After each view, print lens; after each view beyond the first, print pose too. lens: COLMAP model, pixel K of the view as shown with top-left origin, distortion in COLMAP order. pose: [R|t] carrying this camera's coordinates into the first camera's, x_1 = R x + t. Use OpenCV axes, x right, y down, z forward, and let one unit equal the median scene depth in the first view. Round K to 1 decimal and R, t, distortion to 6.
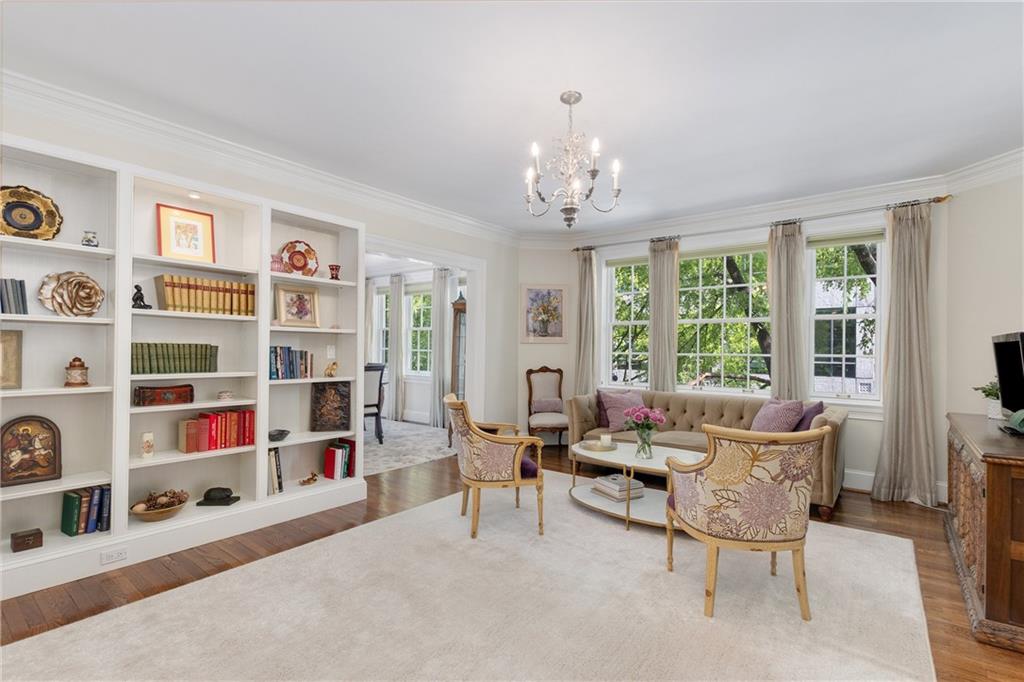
lens RADIAL K [[478.2, 0, 515.7], [0, 478.2, 346.0], [0, 0, 1]] dist [0.010971, -0.003178]
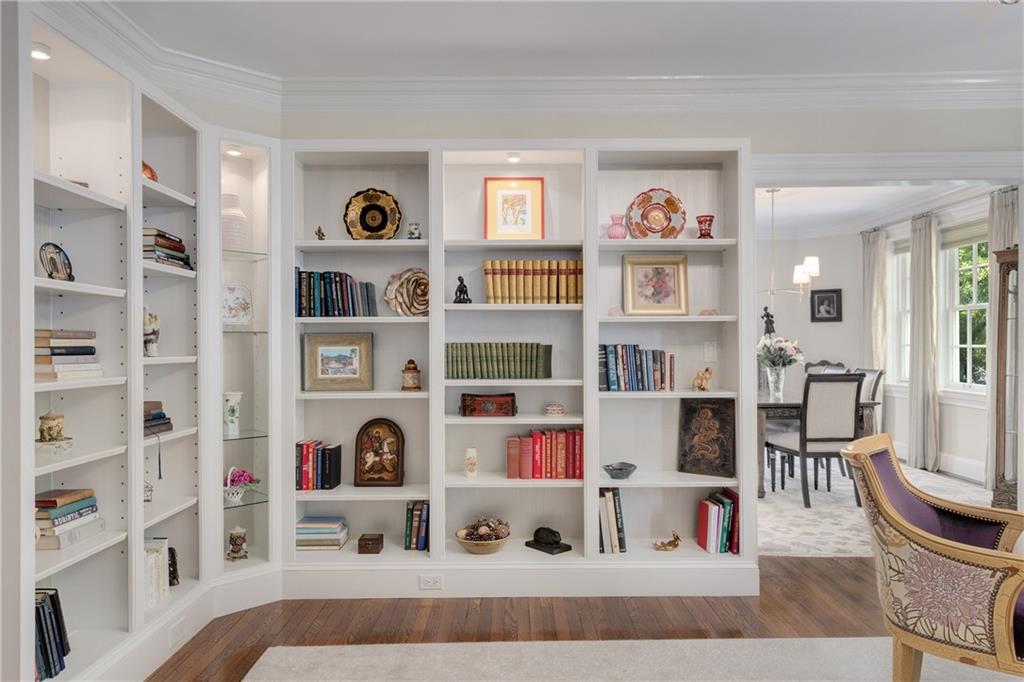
lens RADIAL K [[668.3, 0, 510.0], [0, 668.3, 343.1], [0, 0, 1]] dist [0.001473, 0.000863]
pose [[0.617526, -0.015939, -0.786389, 0.185615], [0.017358, 0.999827, -0.006635, 0.002703], [0.786359, -0.009553, 0.617696, 0.279667]]
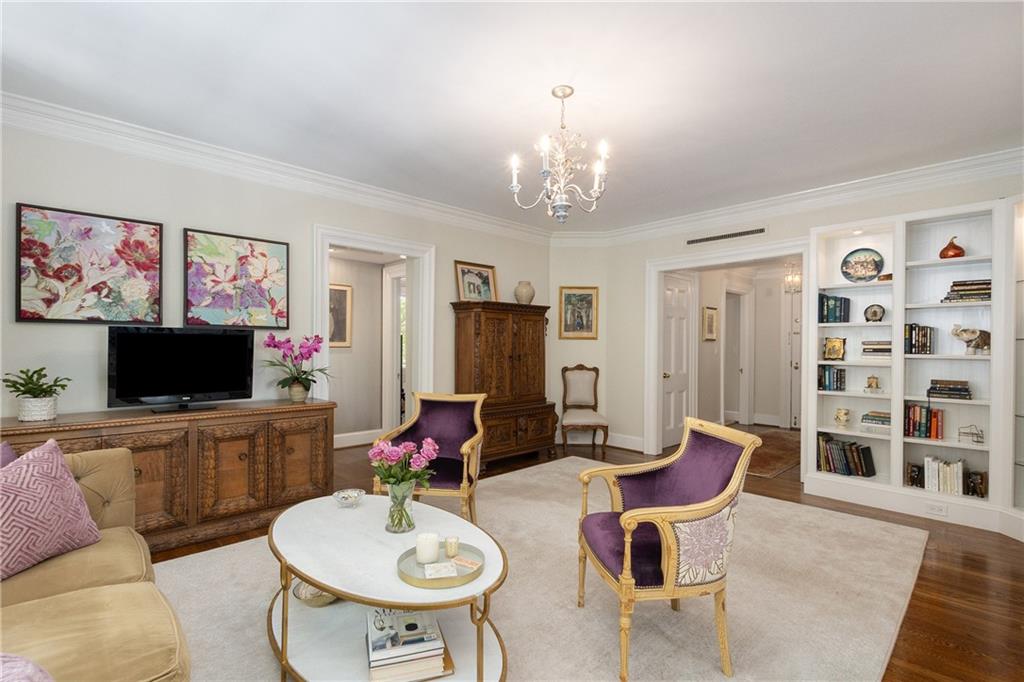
lens RADIAL K [[478.2, 0, 511.5], [0, 478.2, 345.3], [0, 0, 1]] dist [0.010971, -0.003178]
pose [[-0.991517, -0.017393, 0.128808, 0.066125], [-0.018464, 0.999804, -0.007123, 0.010827], [-0.128659, -0.009441, -0.991644, 1.625402]]
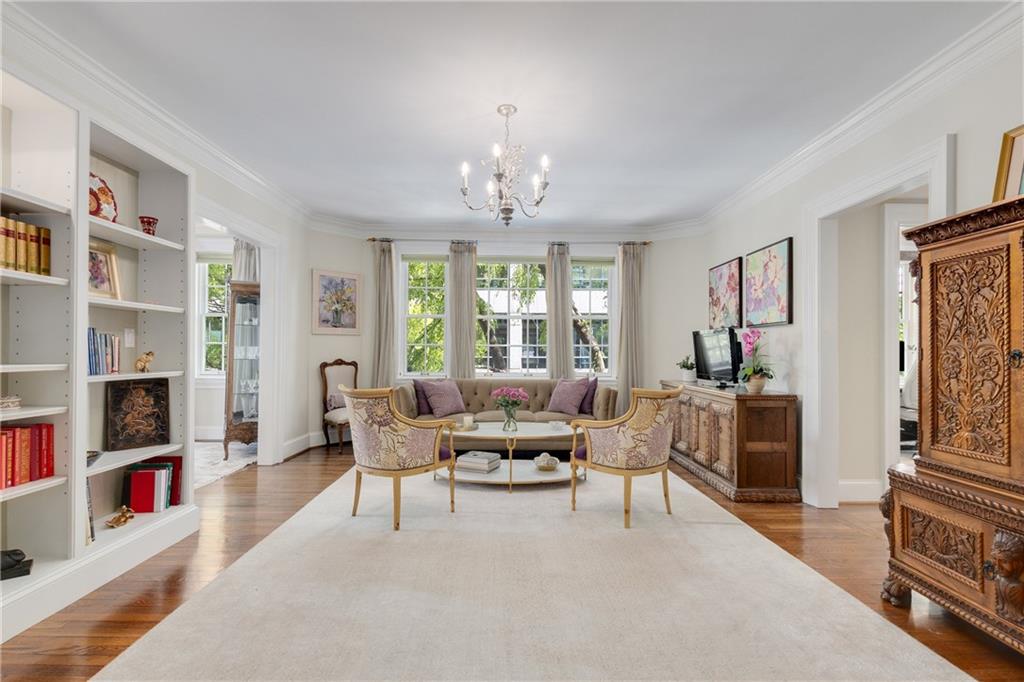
lens RADIAL K [[478.2, 0, 512.9], [0, 478.2, 347.5], [0, 0, 1]] dist [0.010971, -0.003178]
pose [[0.772753, -0.000375, 0.634706, -0.477570], [-0.002101, 0.999993, 0.003149, 0.027828], [-0.634703, -0.003767, 0.772747, 0.100467]]
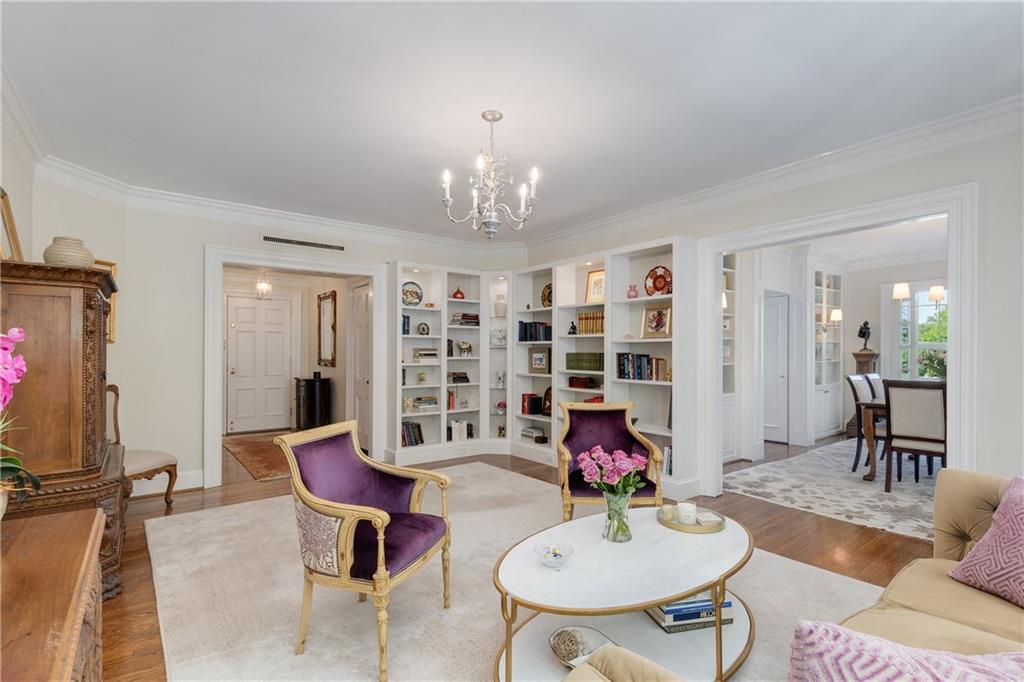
lens RADIAL K [[478.2, 0, 510.0], [0, 478.2, 349.4], [0, 0, 1]] dist [0.010971, -0.003178]
pose [[-0.247676, -0.016249, -0.968707, 0.907393], [0.003224, 0.999840, -0.017595, 0.010339], [0.968838, -0.007481, -0.247584, 1.053915]]
